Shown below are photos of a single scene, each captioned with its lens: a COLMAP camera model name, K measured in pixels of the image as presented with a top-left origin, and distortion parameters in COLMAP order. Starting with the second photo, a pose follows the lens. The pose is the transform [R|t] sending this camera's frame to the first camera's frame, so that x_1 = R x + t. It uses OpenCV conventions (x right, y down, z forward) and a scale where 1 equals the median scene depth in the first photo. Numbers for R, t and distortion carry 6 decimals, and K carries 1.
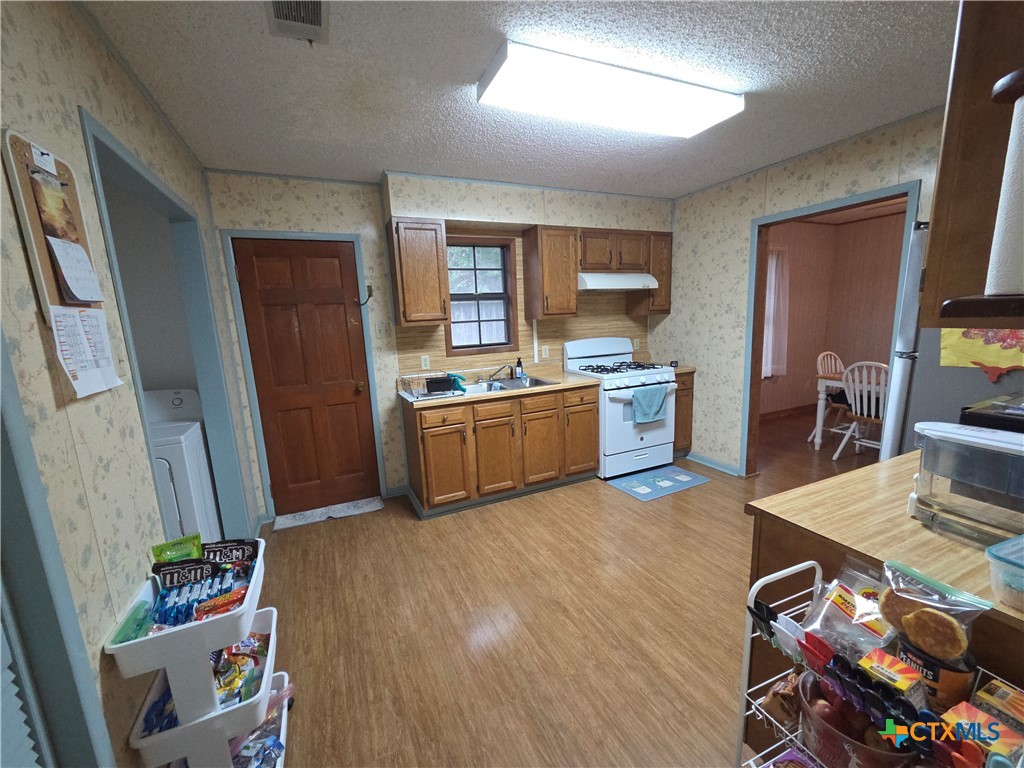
lens RADIAL K [[420.0, 0, 512.0], [0, 420.0, 384.0], [0, 0, 1]] dist [0.001162, 0.000731]
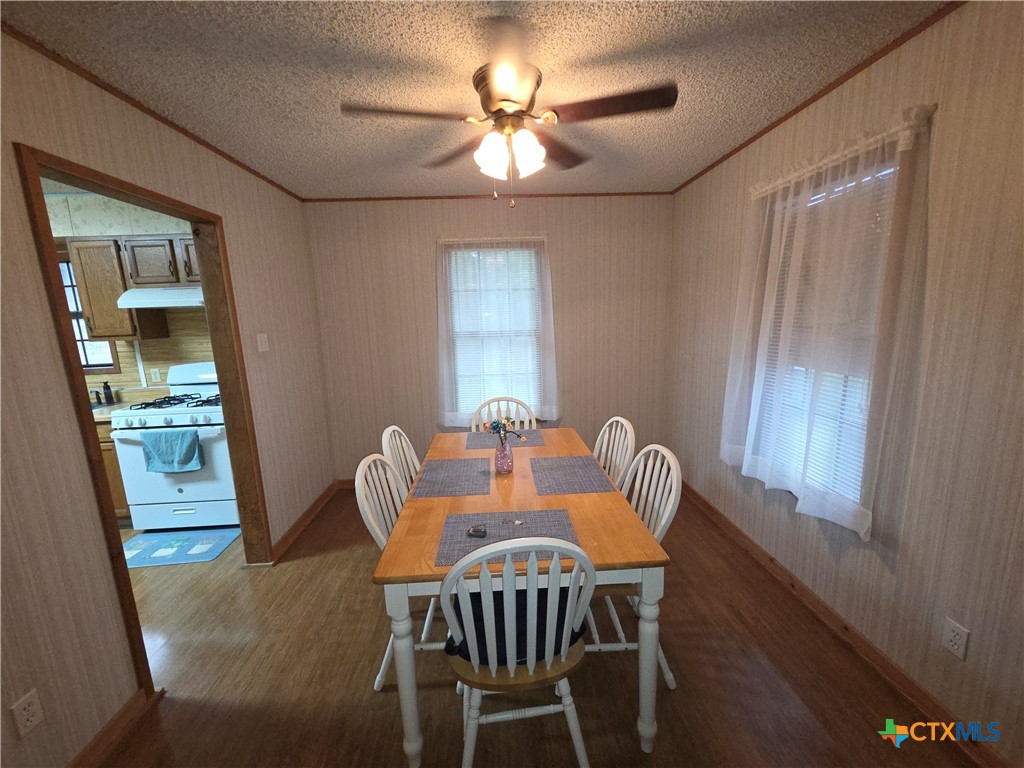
lens RADIAL K [[420.0, 0, 512.0], [0, 420.0, 384.0], [0, 0, 1]] dist [0.001162, 0.000731]
pose [[0.930696, 0.063555, -0.360229, 1.213120], [-0.053590, 0.997855, 0.037595, -0.144926], [0.361846, -0.015685, 0.932106, 0.480564]]
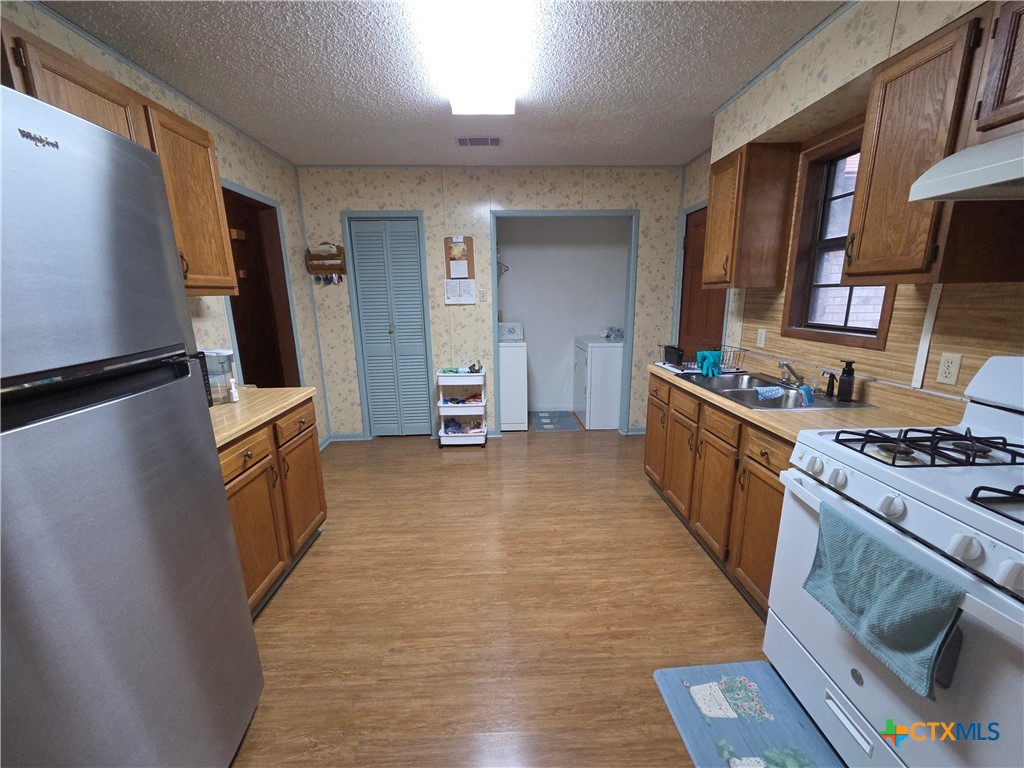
lens RADIAL K [[420.0, 0, 512.0], [0, 420.0, 384.0], [0, 0, 1]] dist [0.001162, 0.000731]
pose [[-0.382529, 0.238867, -0.892532, 0.649023], [-0.128612, 0.942833, 0.307450, -0.144171], [0.914948, 0.232399, -0.329940, 0.828625]]
